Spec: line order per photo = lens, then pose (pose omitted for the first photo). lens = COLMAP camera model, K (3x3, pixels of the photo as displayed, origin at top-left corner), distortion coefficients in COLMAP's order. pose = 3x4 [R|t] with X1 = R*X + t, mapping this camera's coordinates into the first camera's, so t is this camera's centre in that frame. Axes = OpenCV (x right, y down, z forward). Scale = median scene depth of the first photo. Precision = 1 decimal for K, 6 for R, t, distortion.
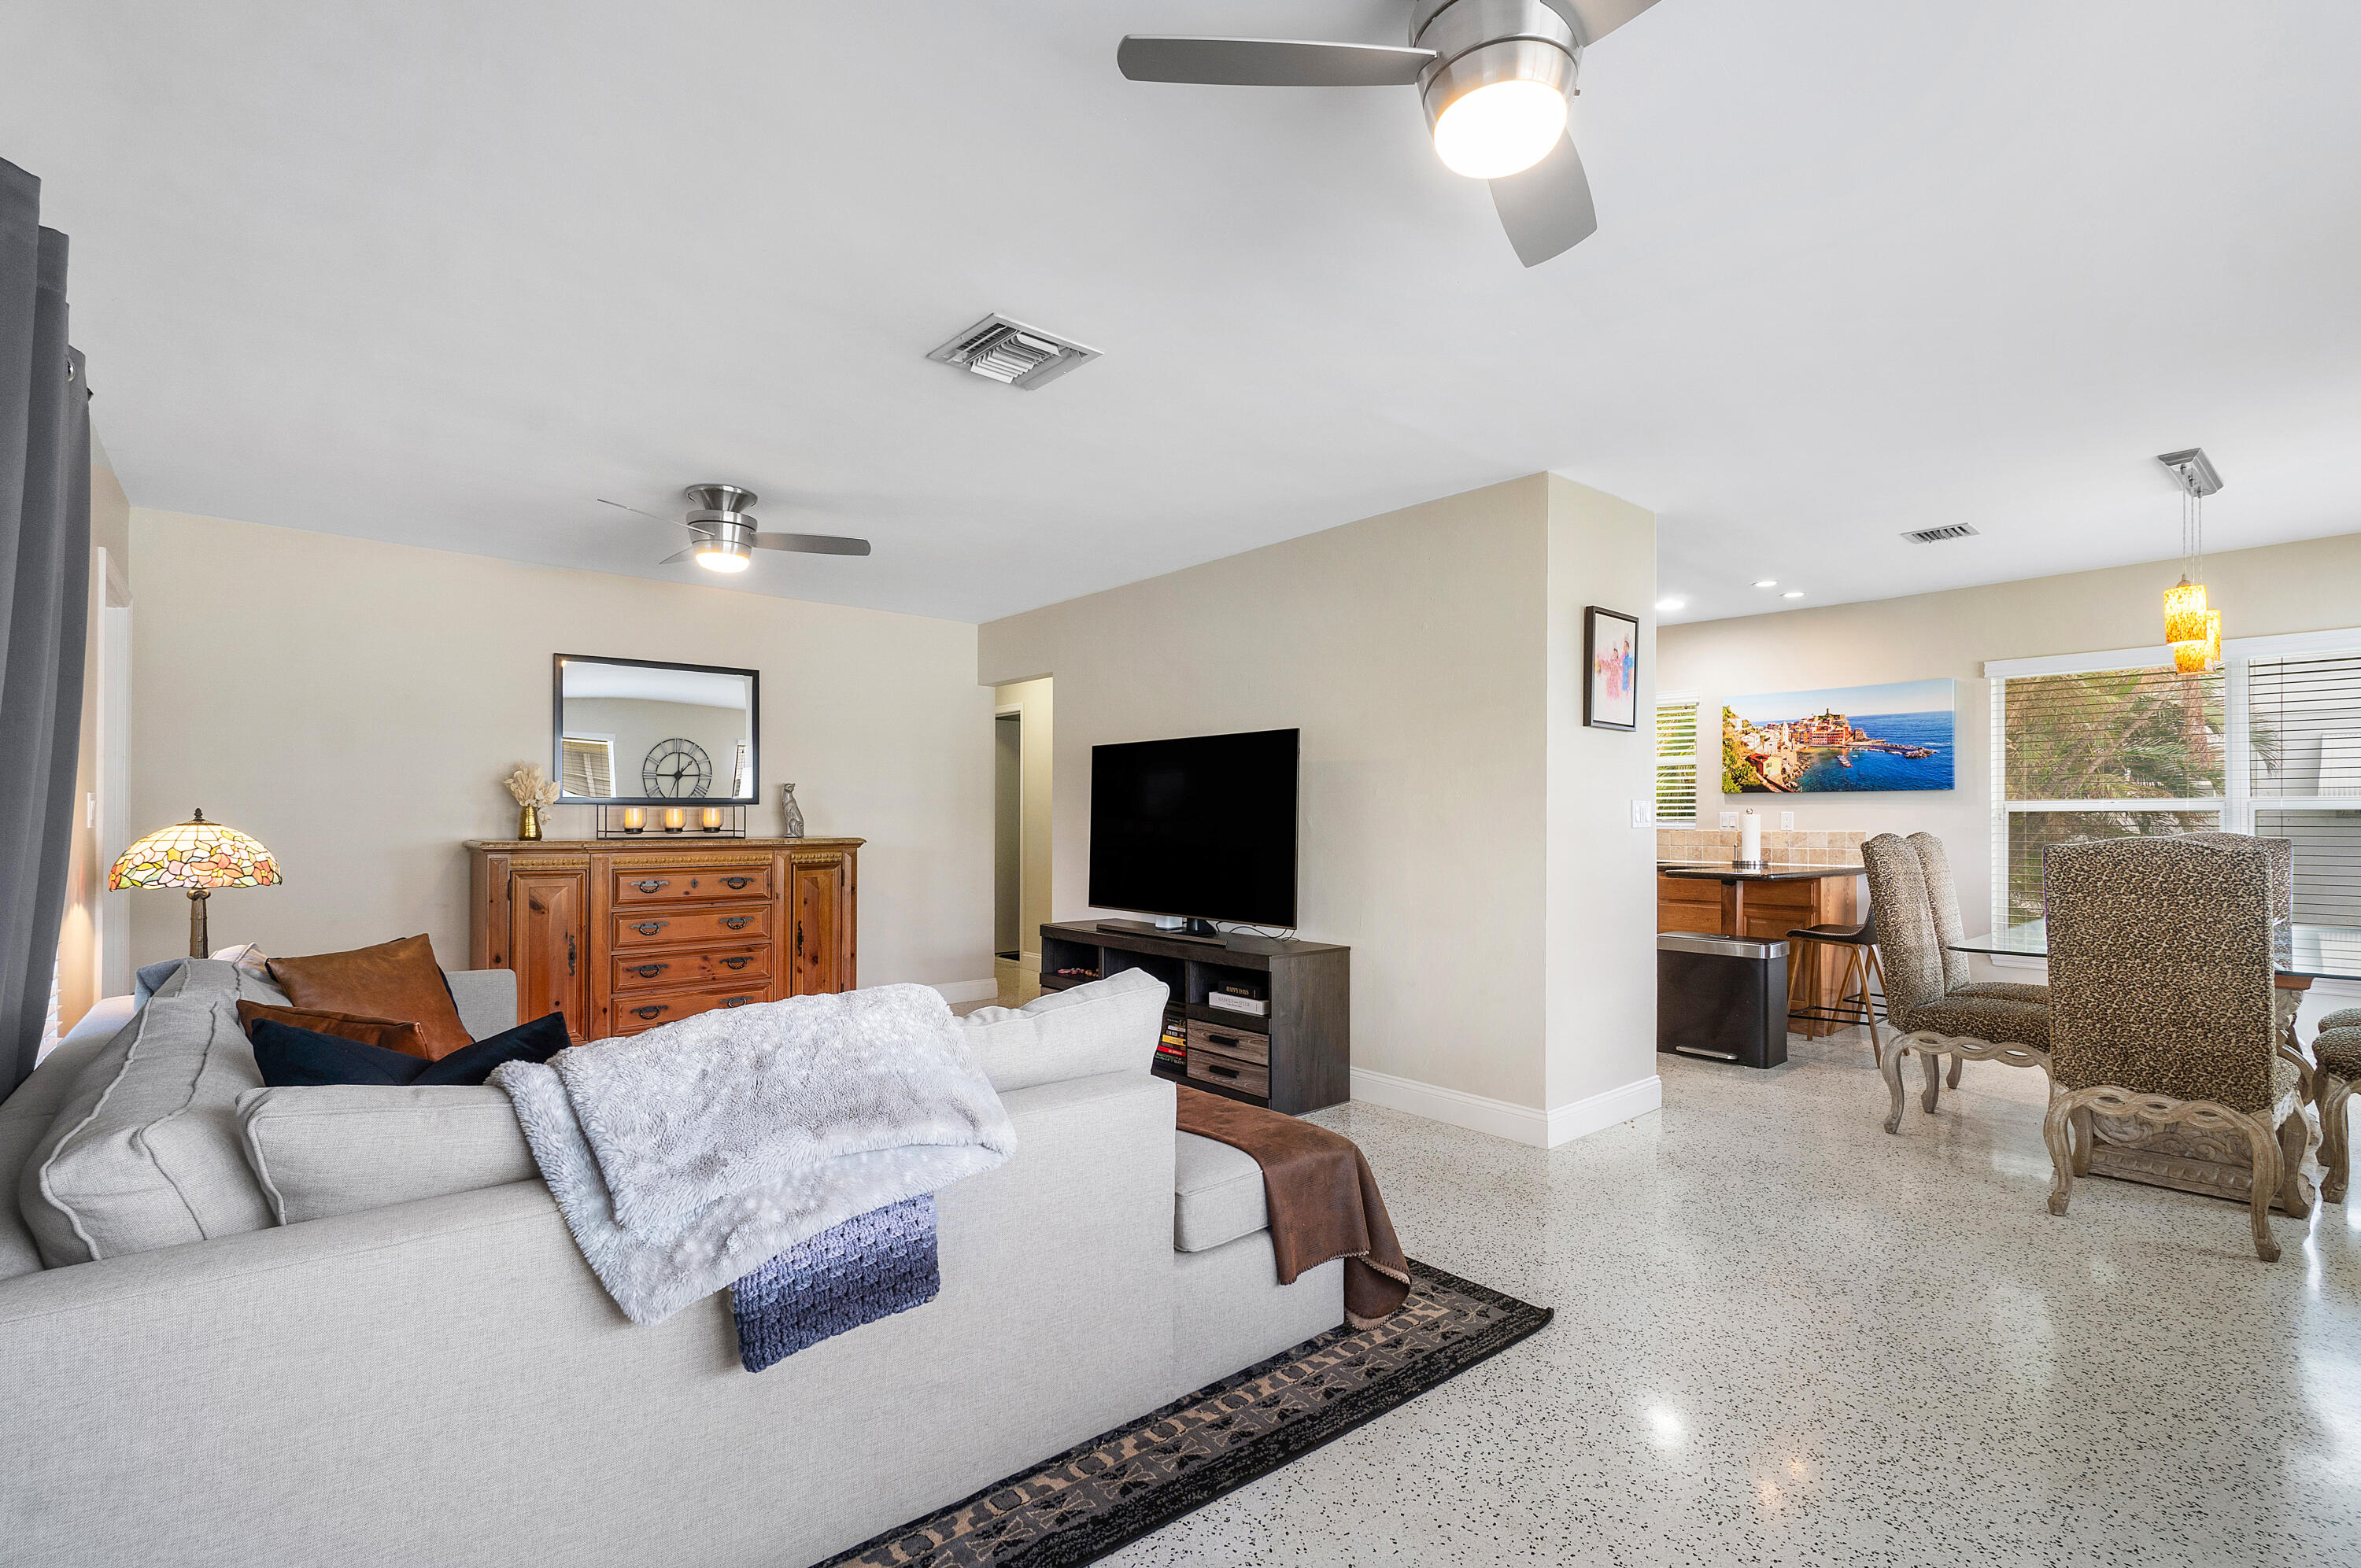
lens RADIAL K [[1075.2, 0, 1208.0], [0, 1075.2, 821.9], [0, 0, 1]] dist [-0.001855, -0.000238]
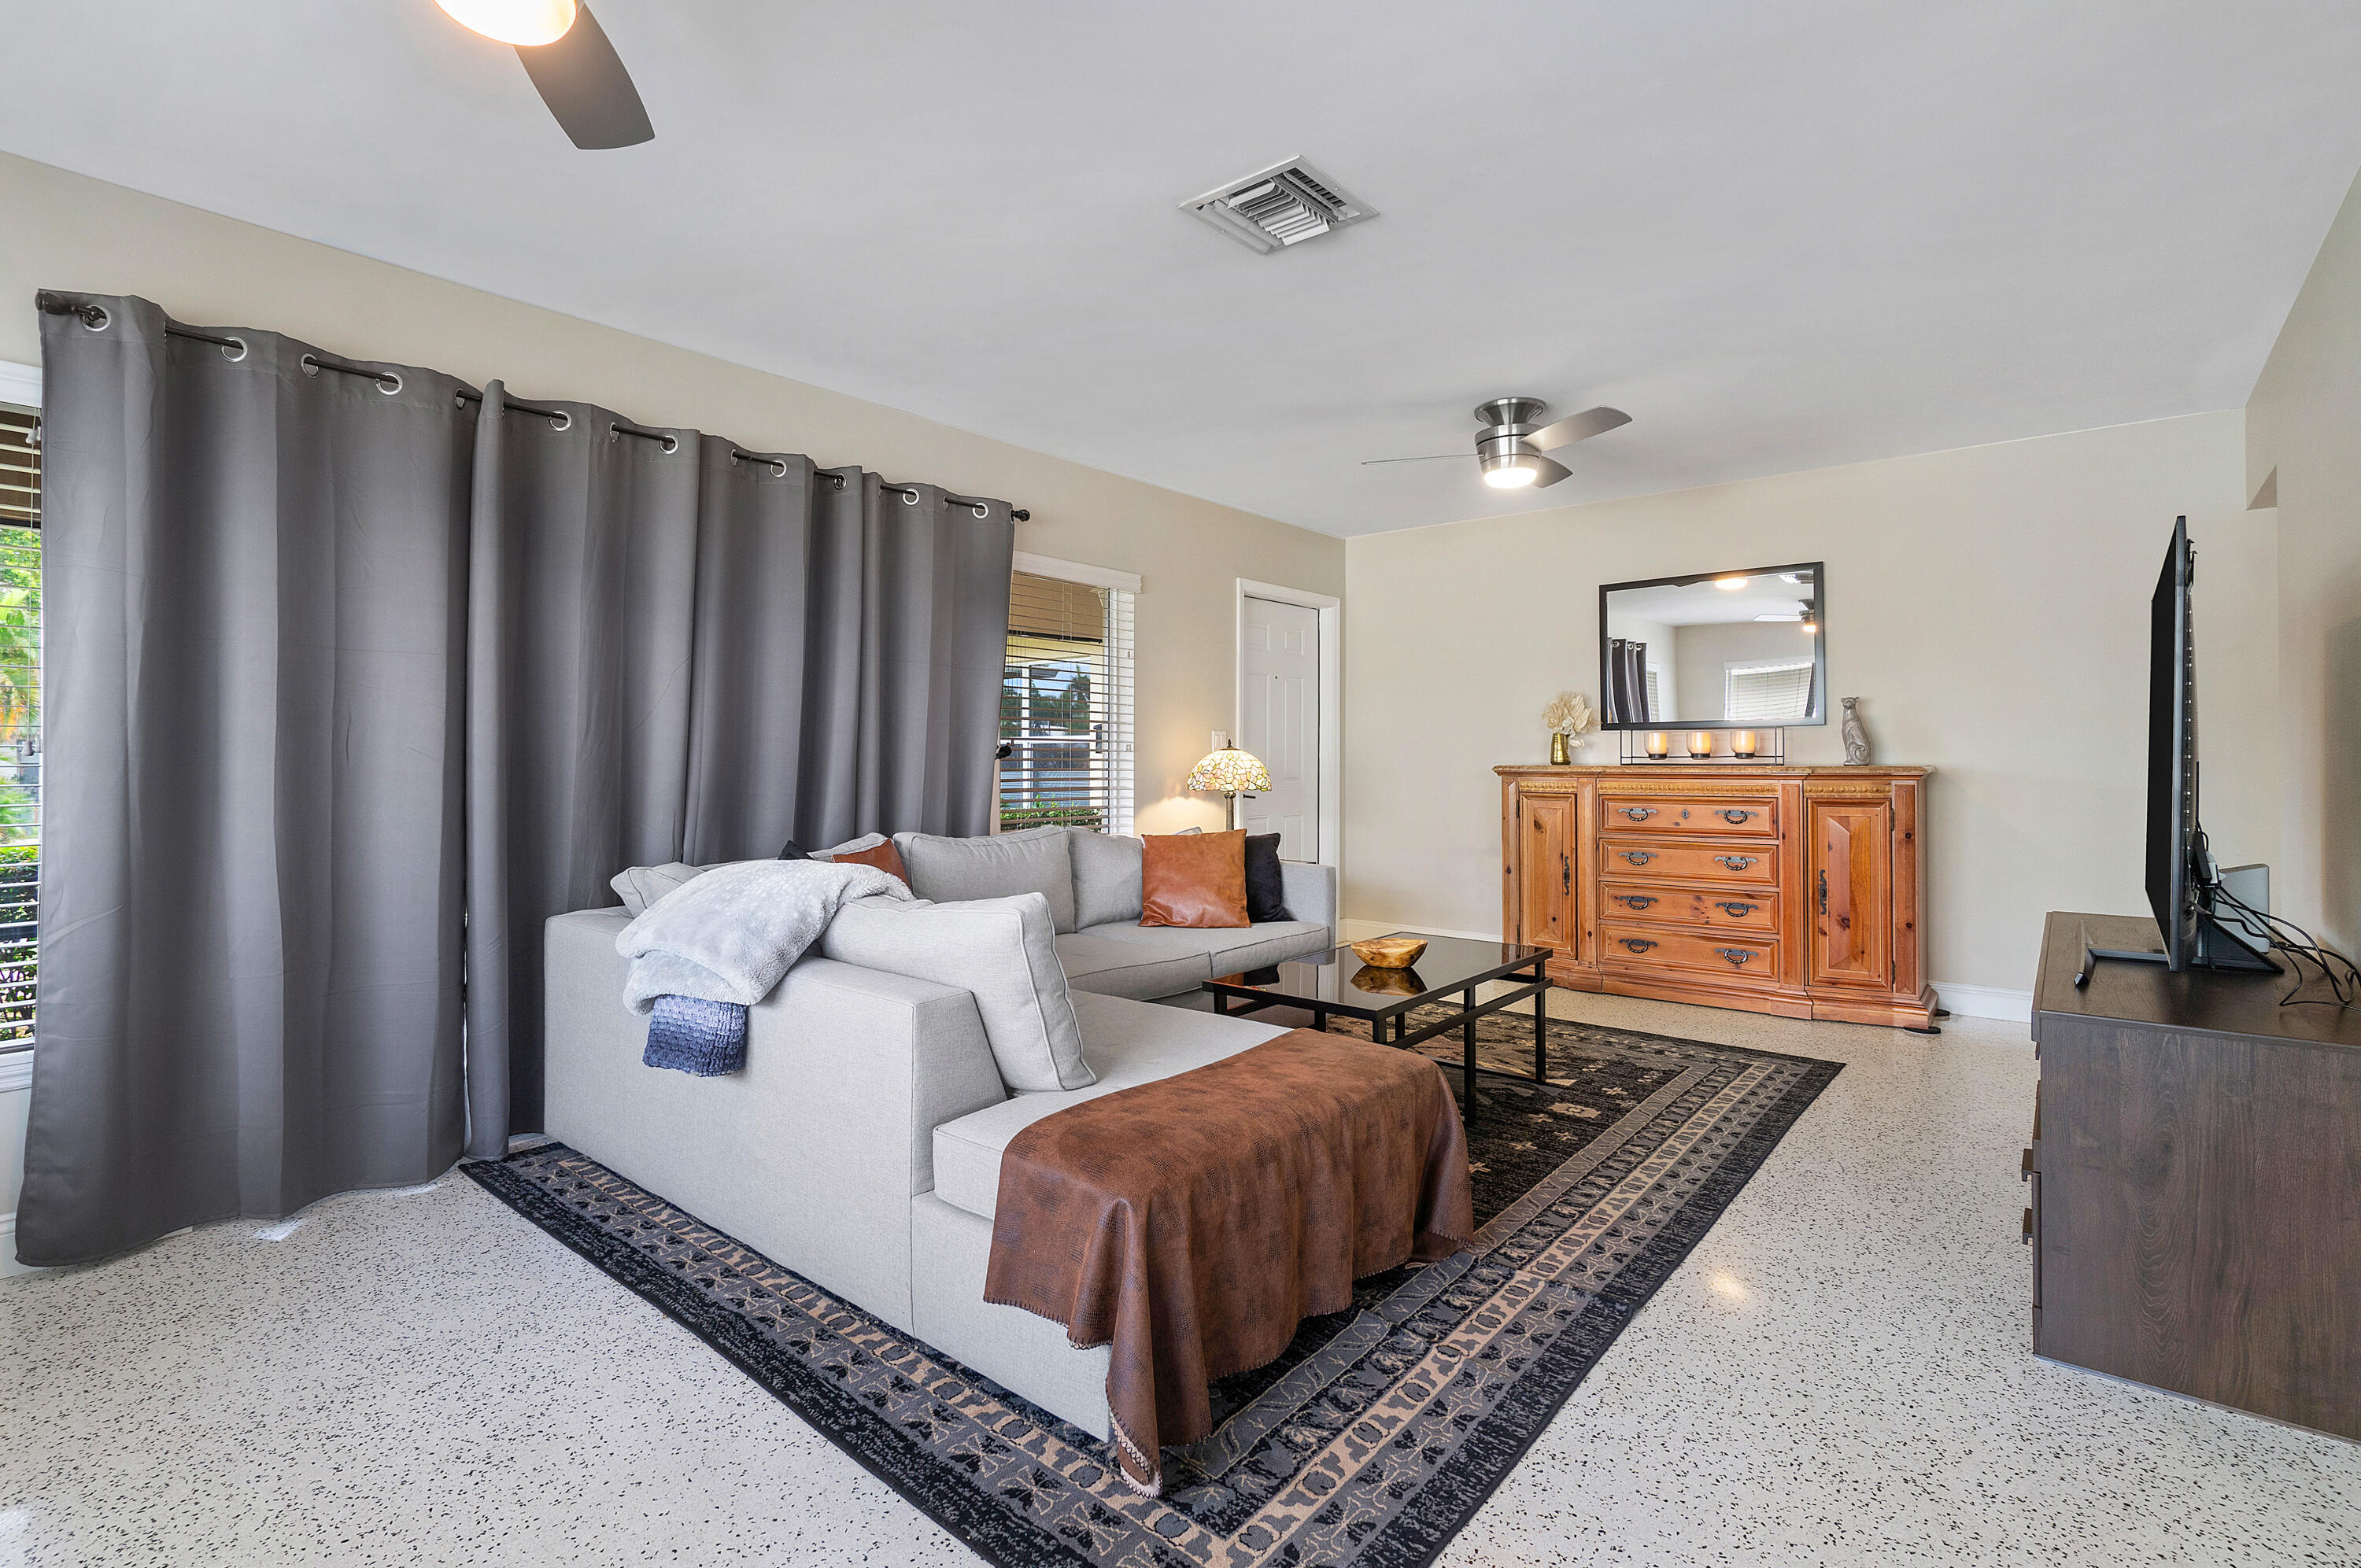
lens RADIAL K [[1113.9, 0, 1178.4], [0, 1113.9, 755.2], [0, 0, 1]] dist [-0.000745, -0.000144]
pose [[0.149809, -0.002724, -0.988711, 0.412844], [-0.001242, 0.999995, -0.002943, 0.010922], [0.988714, 0.001669, 0.149805, 0.455740]]
